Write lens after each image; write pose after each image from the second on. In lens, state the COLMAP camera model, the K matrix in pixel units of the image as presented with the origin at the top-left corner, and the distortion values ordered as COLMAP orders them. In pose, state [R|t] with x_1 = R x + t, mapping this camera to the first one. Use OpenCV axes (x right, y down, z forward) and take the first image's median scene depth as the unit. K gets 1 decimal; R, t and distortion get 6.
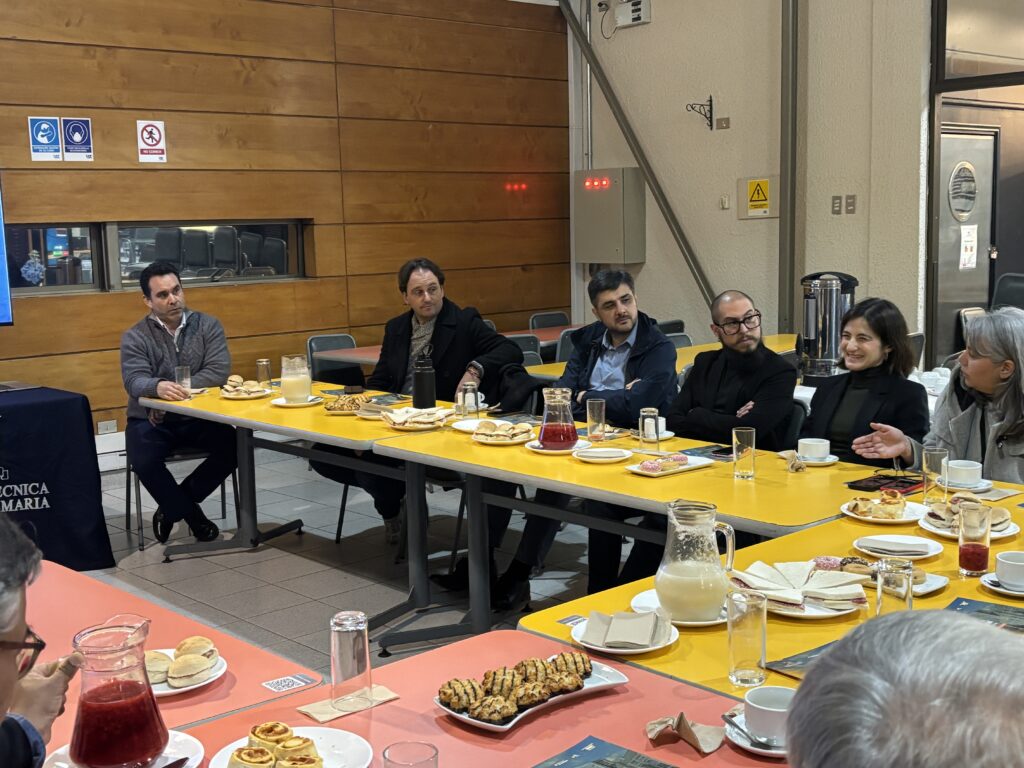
lens RADIAL K [[1266.1, 0, 511.6], [0, 1266.1, 385.2], [0, 0, 1]] dist [-0.026978, 0.000000]
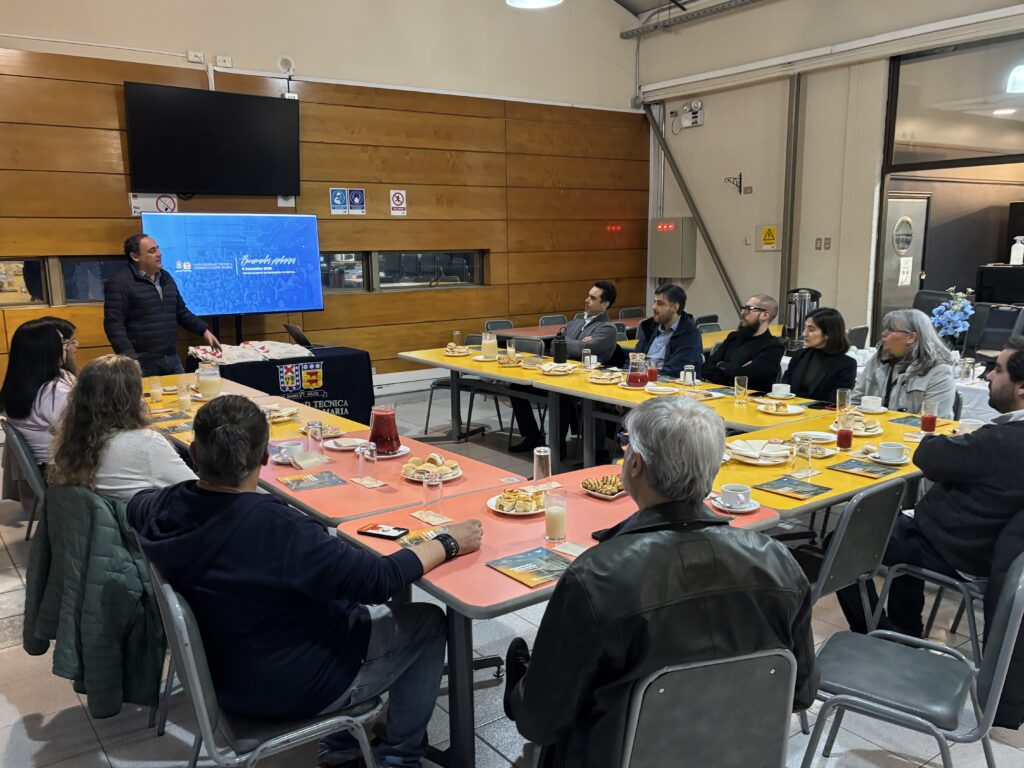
lens RADIAL K [[868.3, 0, 503.3], [0, 868.3, 406.1], [0, 0, 1]] dist [0.030411, -0.015978]
pose [[0.993395, 0.030996, -0.110481, -0.008875], [-0.024542, 0.997938, 0.059303, 0.005572], [0.112091, -0.056200, 0.992107, -0.150860]]
